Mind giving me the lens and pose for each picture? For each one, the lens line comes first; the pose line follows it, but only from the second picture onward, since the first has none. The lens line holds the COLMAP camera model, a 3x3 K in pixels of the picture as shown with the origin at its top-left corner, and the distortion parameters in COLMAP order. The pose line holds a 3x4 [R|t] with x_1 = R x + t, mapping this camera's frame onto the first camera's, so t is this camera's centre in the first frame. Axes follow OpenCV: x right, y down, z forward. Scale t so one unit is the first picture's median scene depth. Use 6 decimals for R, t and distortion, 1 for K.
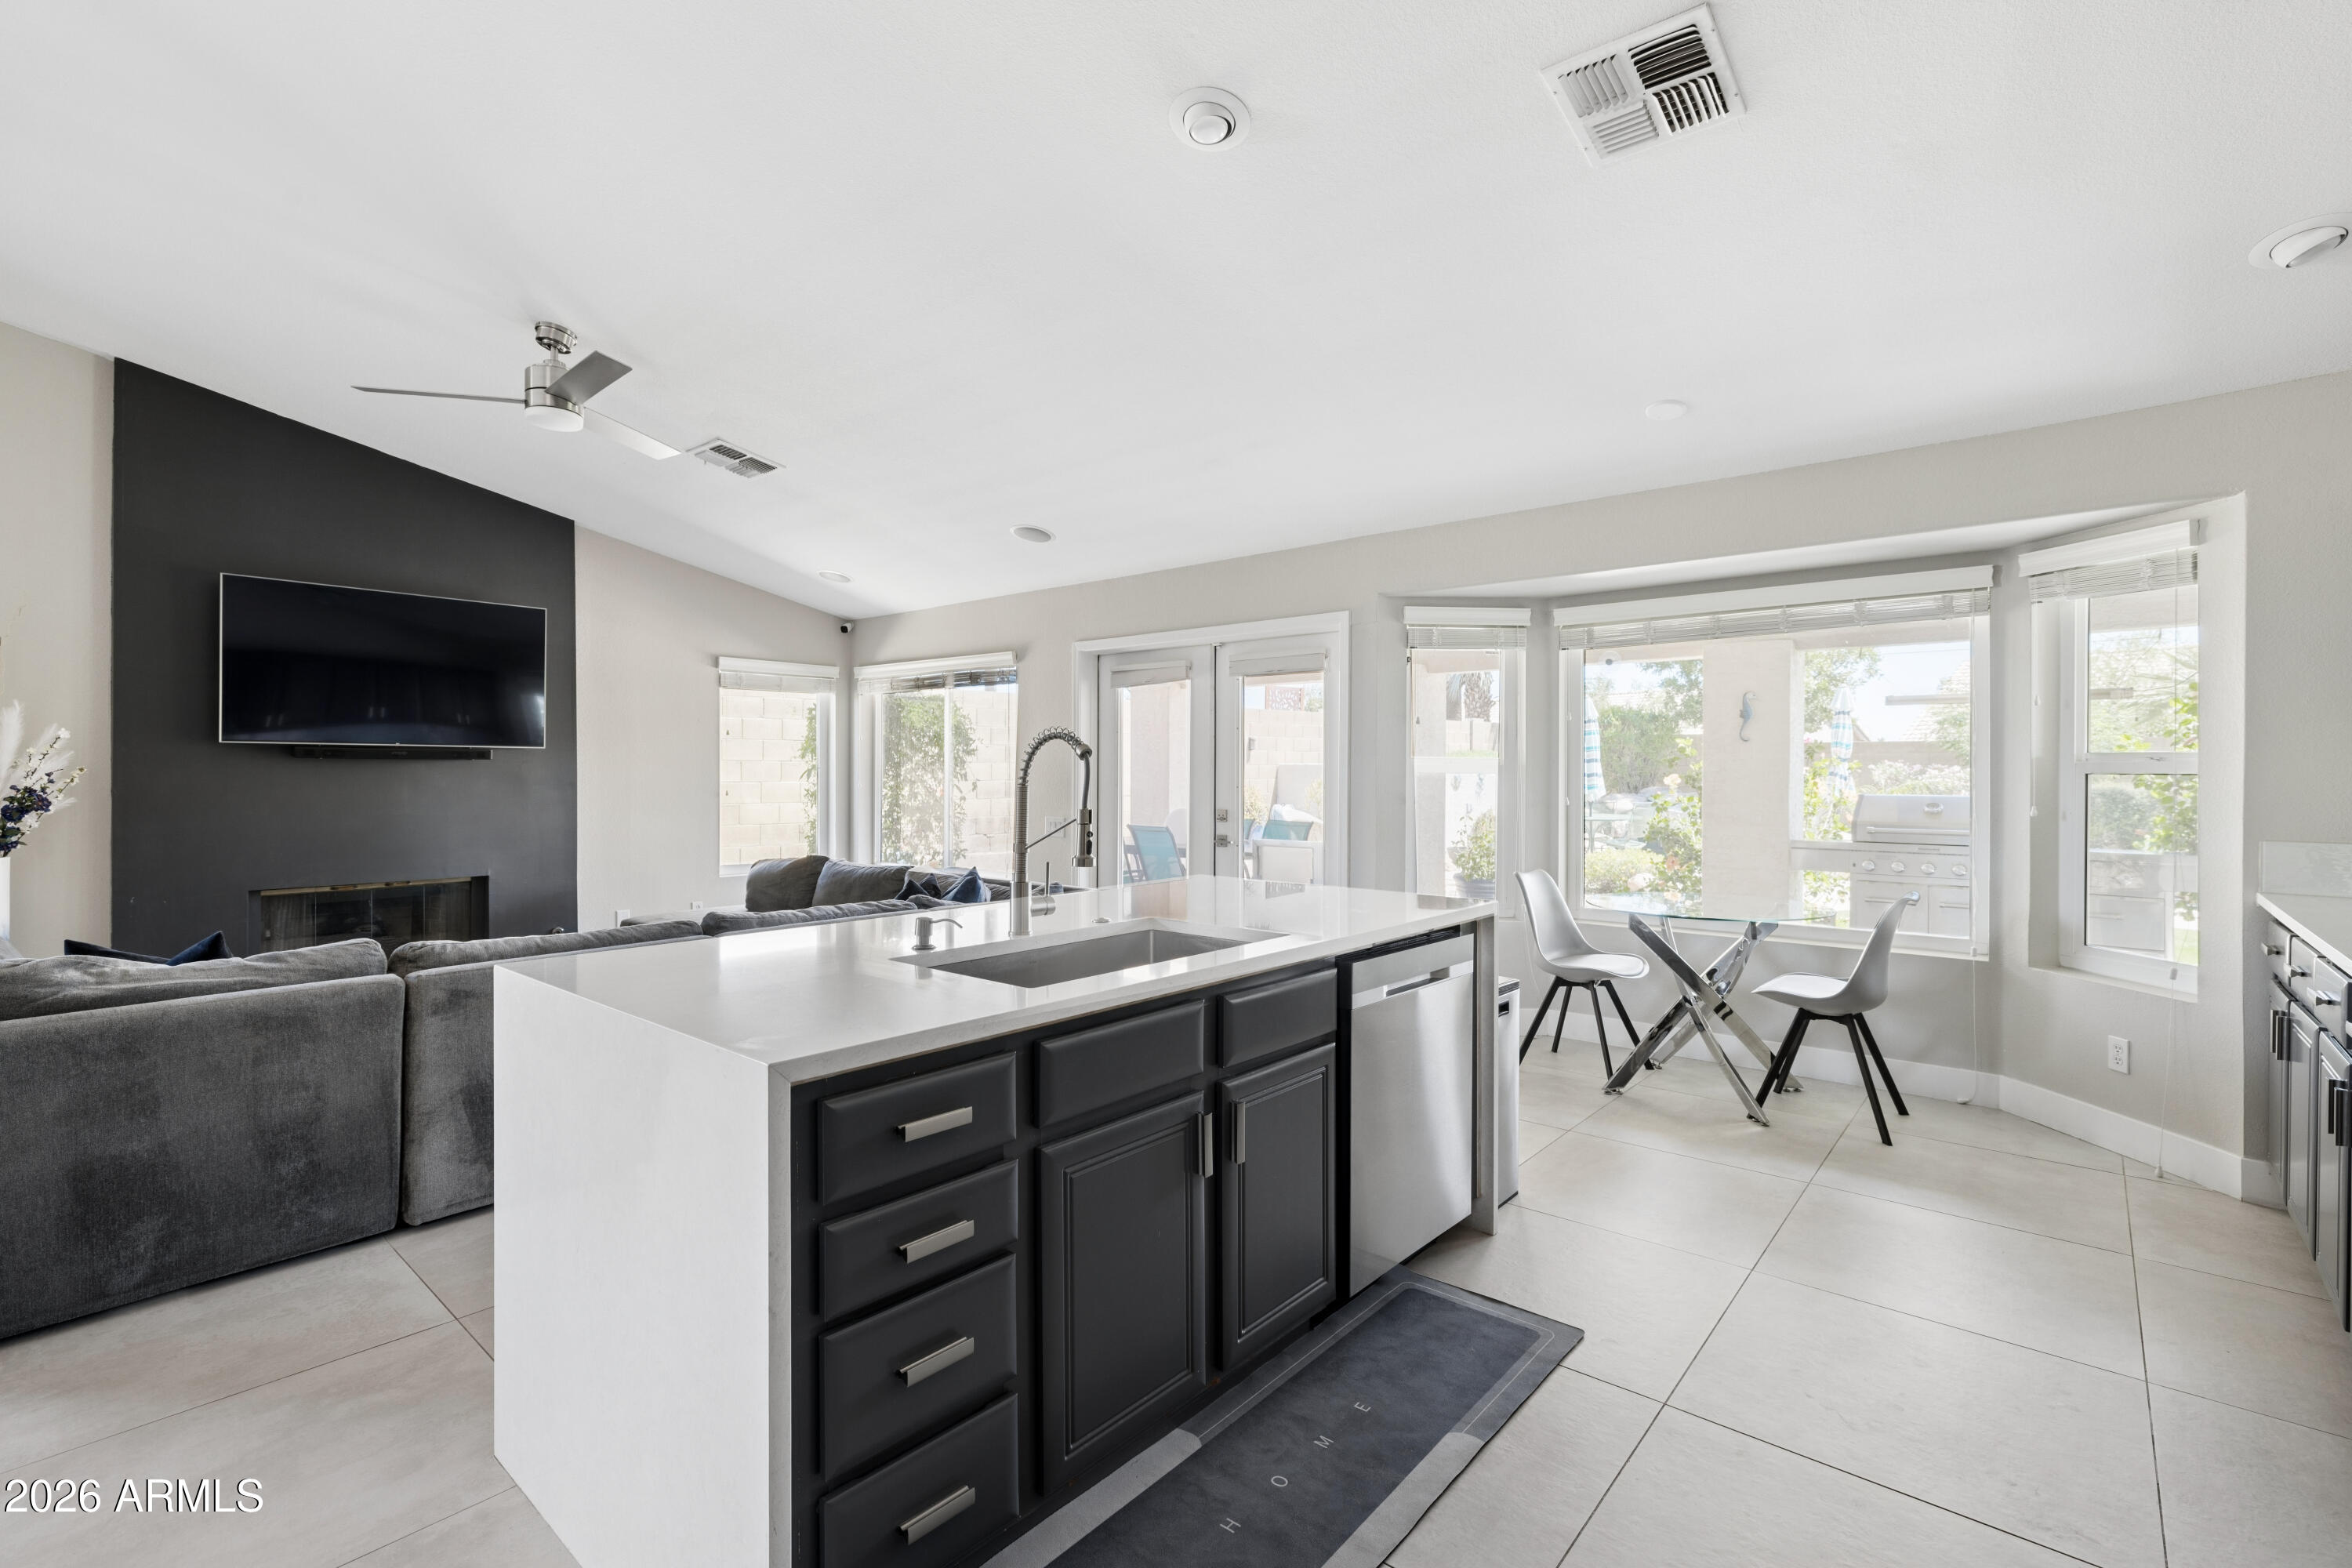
lens RADIAL K [[1039.7, 0, 1161.7], [0, 1039.7, 774.7], [0, 0, 1]] dist [0.004124, -0.000219]
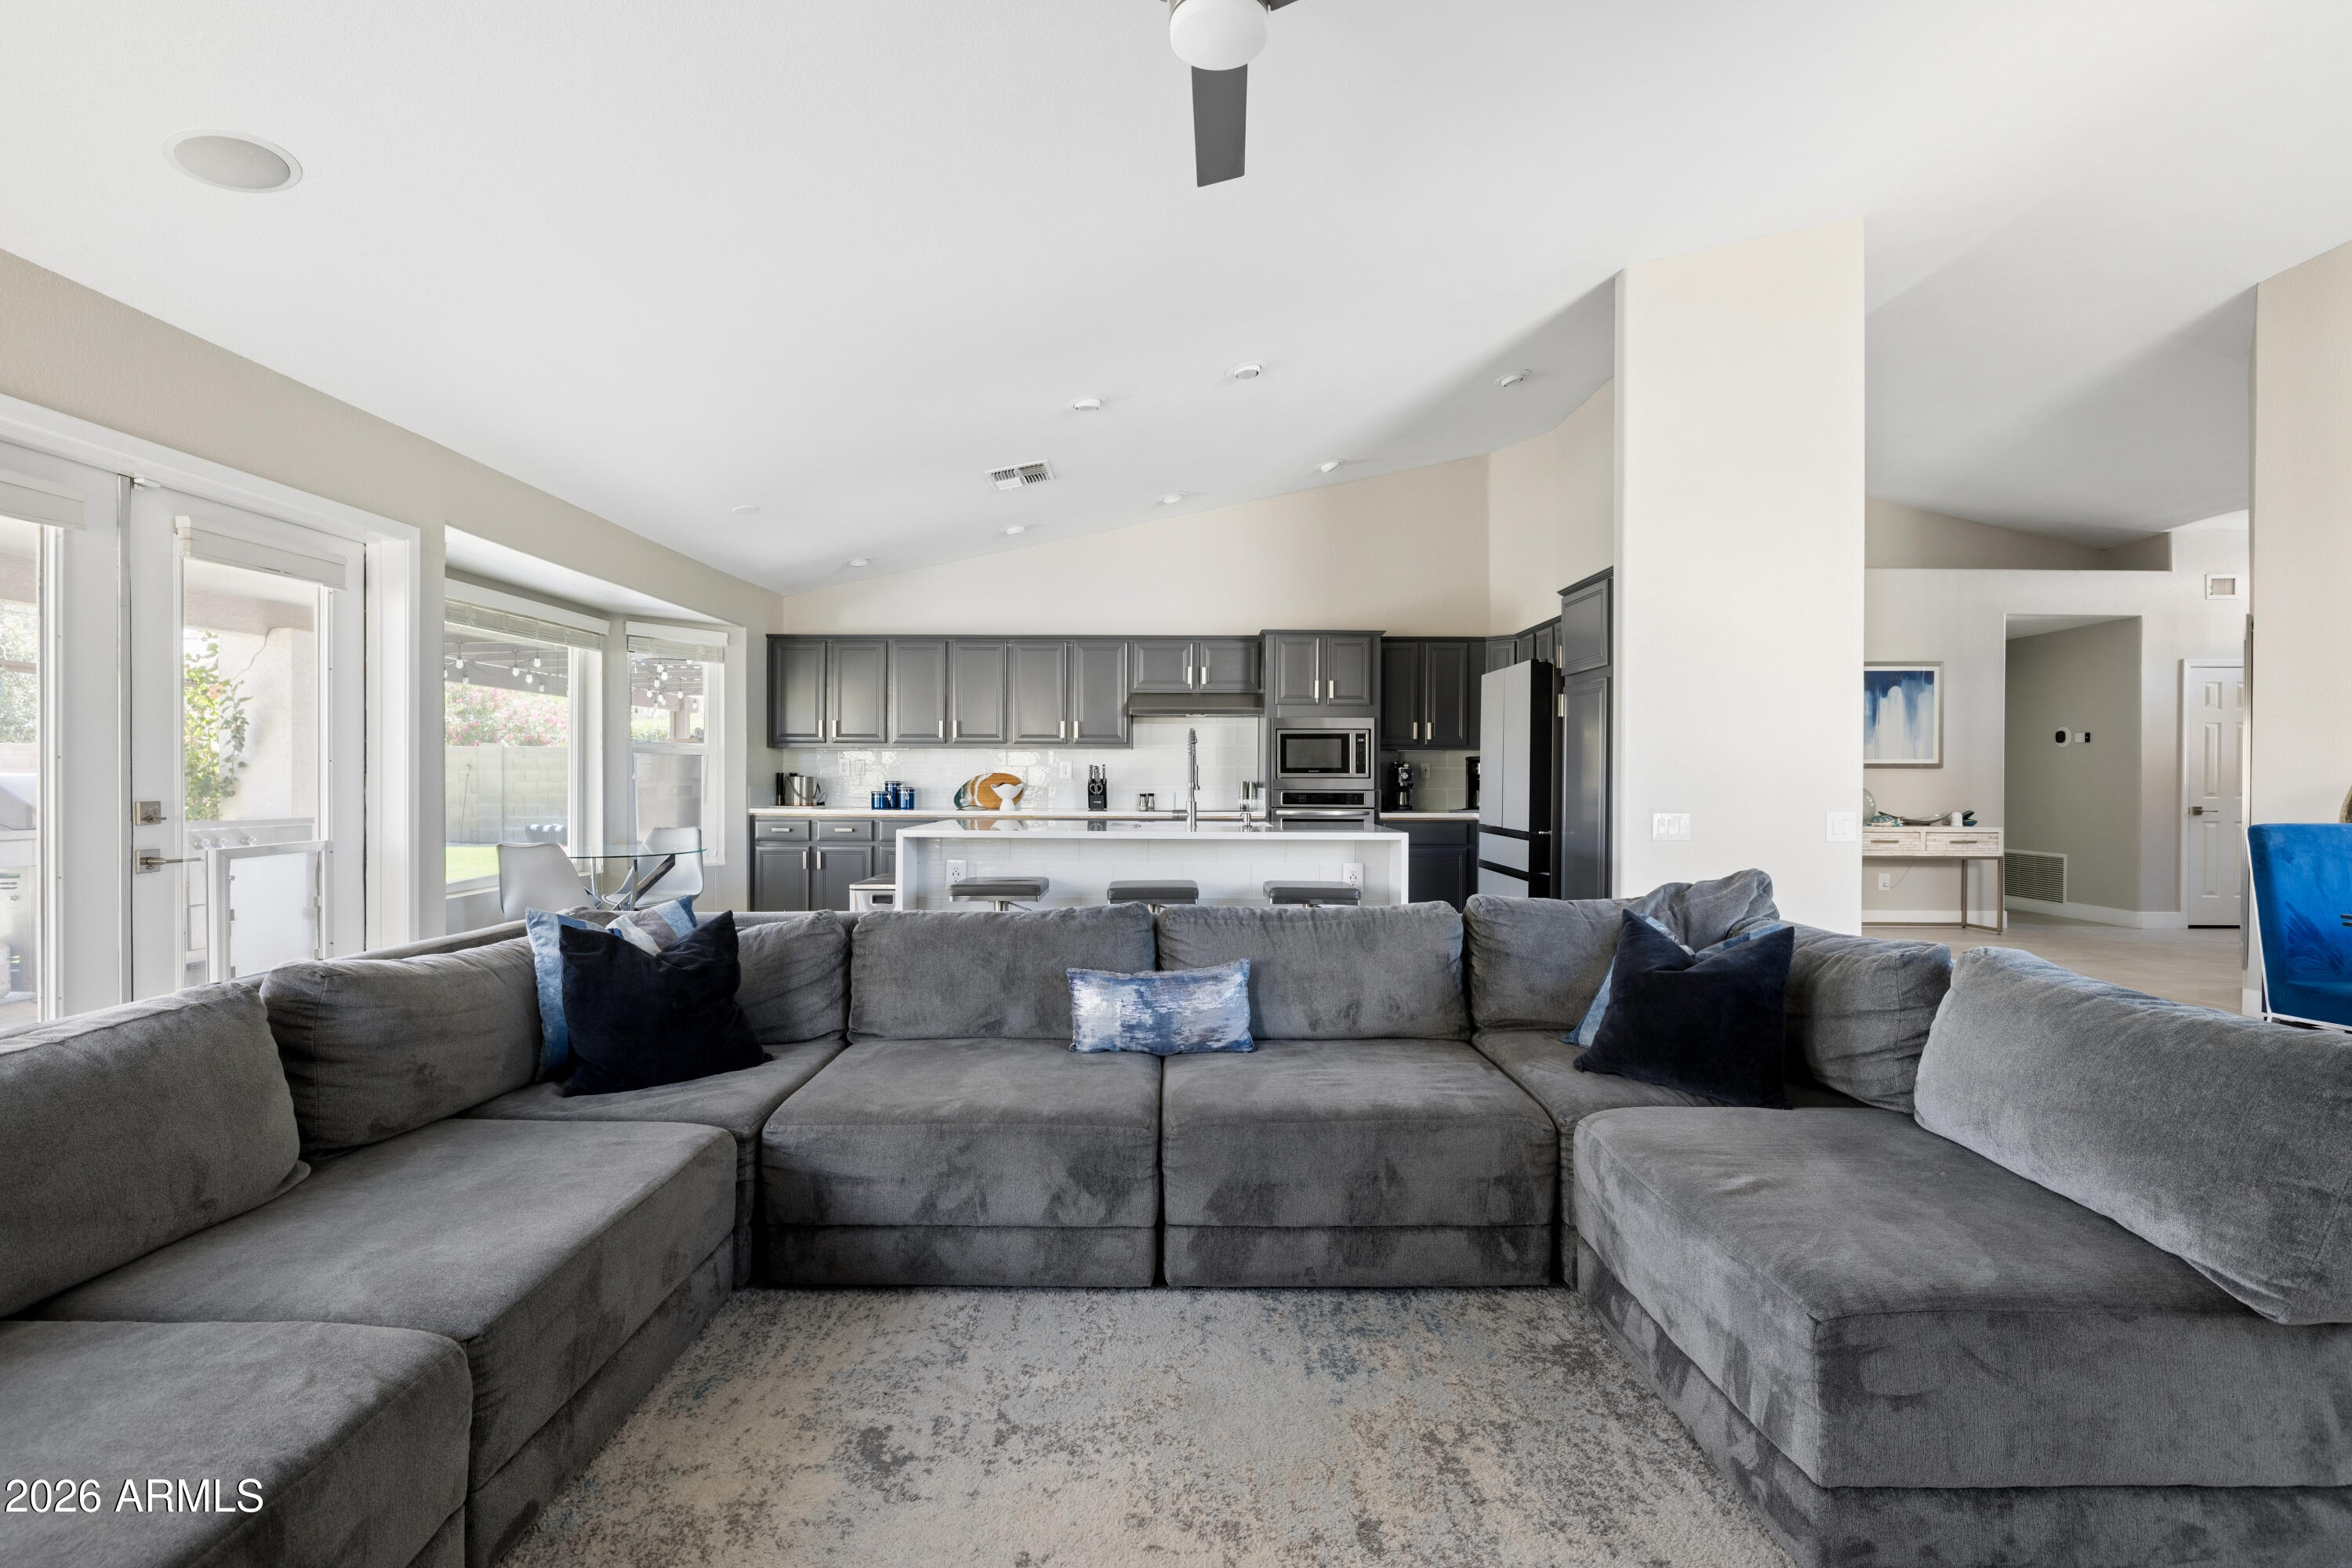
lens RADIAL K [[1062.2, 0, 1217.4], [0, 1062.2, 794.8], [0, 0, 1]] dist [-0.003826, 0.001226]
pose [[-0.674328, -0.012354, 0.738329, -0.621828], [-0.008950, 0.999923, 0.008558, 0.019001], [-0.738378, -0.000837, -0.674387, 0.869128]]
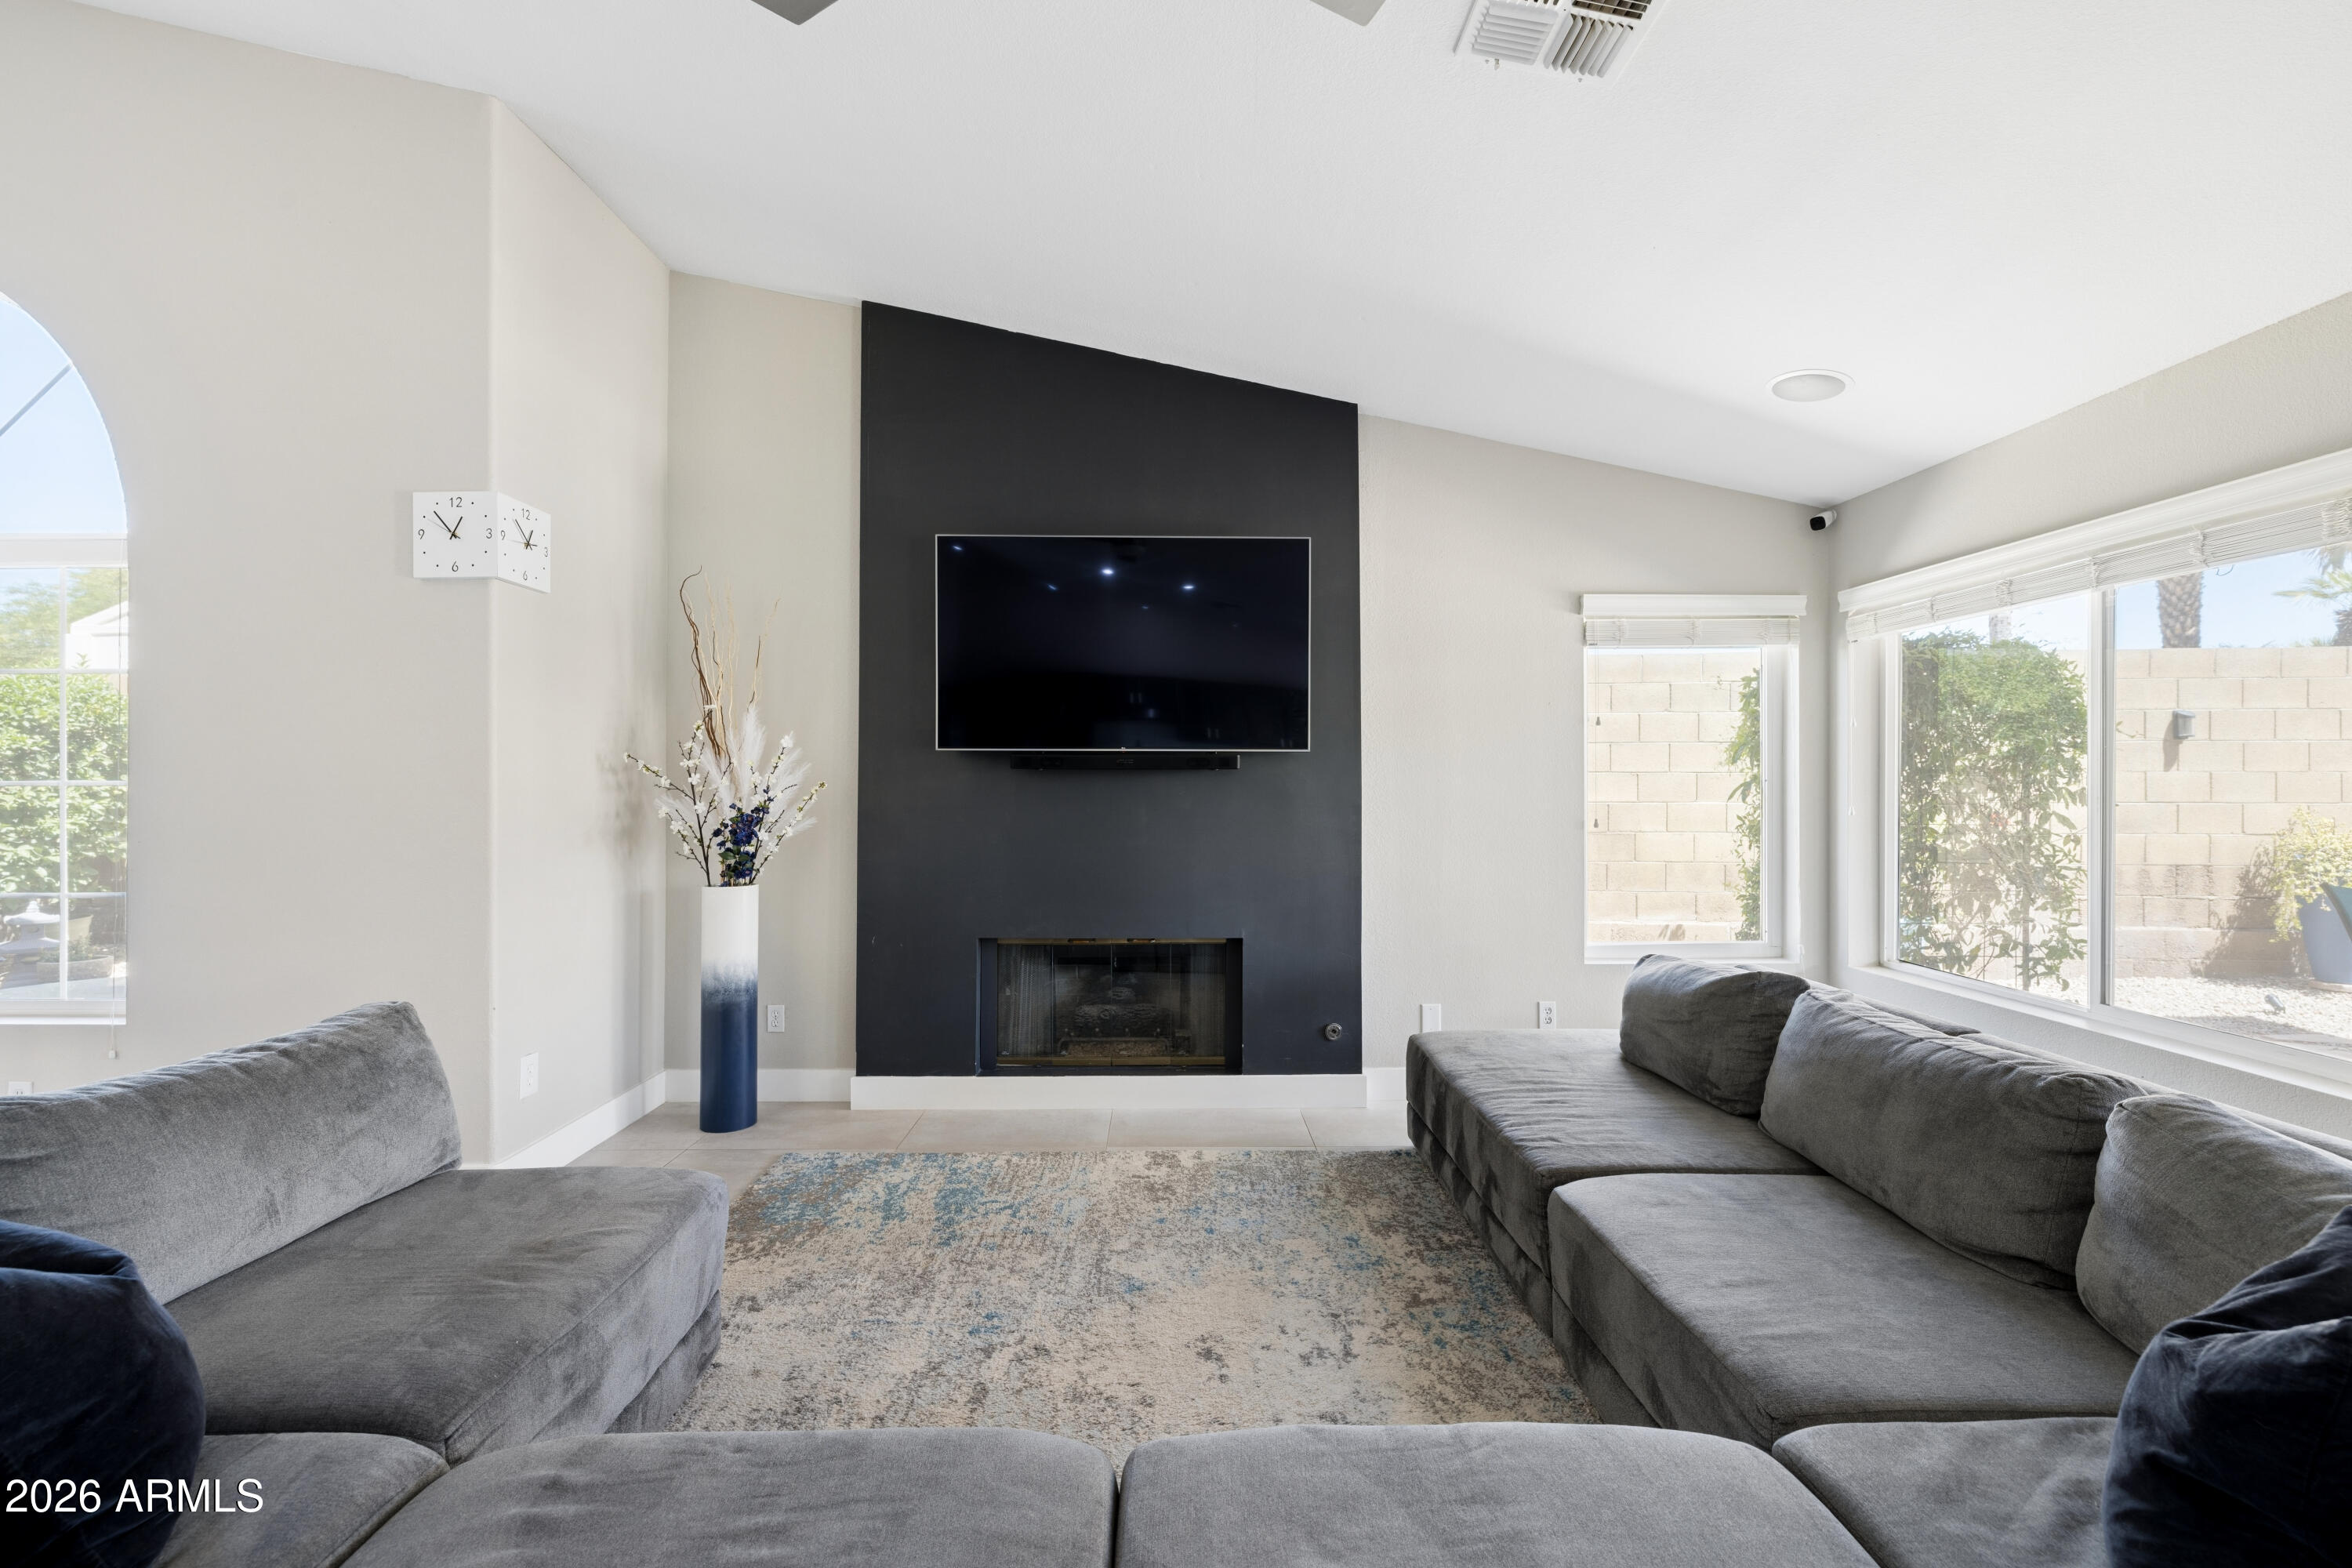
lens RADIAL K [[975.4, 0, 1177.4], [0, 975.4, 788.9], [0, 0, 1]] dist [-0.003062, -0.000153]
pose [[0.665135, -0.001416, -0.746722, -0.182953], [-0.000918, 0.999996, -0.002714, -0.000177], [0.746722, 0.002491, 0.665131, 0.510464]]
